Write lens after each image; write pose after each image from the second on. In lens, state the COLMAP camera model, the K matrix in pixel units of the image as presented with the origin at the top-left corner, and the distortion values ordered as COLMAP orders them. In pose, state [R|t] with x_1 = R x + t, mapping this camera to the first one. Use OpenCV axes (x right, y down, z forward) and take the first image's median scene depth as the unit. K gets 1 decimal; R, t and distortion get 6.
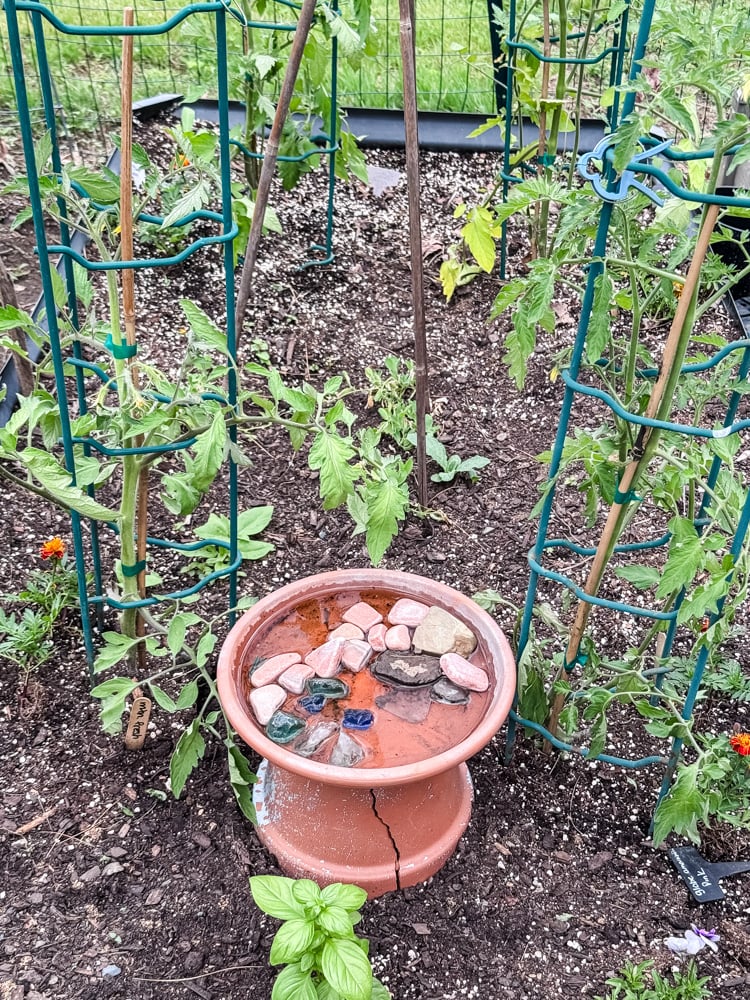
lens RADIAL K [[1392.9, 0, 374.9], [0, 1392.9, 499.7], [0, 0, 1]] dist [0.160800, 0.000000]
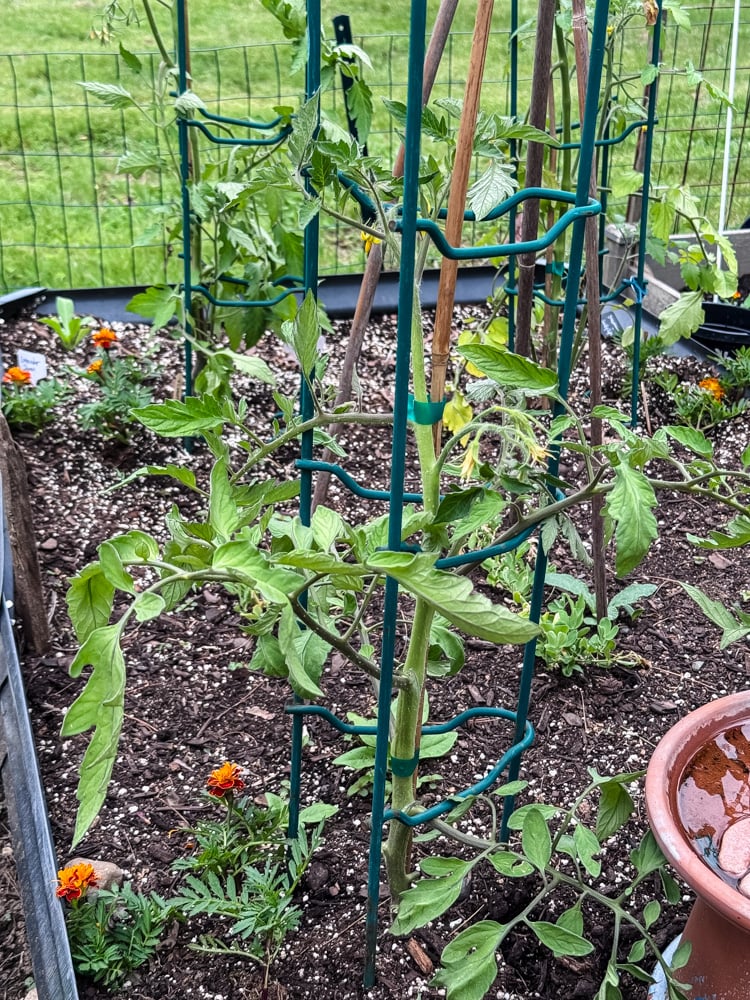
lens RADIAL K [[1392.9, 0, 375.1], [0, 1392.9, 500.3], [0, 0, 1]] dist [0.160800, 0.000000]
pose [[0.949924, -0.149037, 0.274649, -0.233753], [0.202622, 0.962888, -0.178299, 0.029392], [-0.237884, 0.225020, 0.944869, 0.222022]]
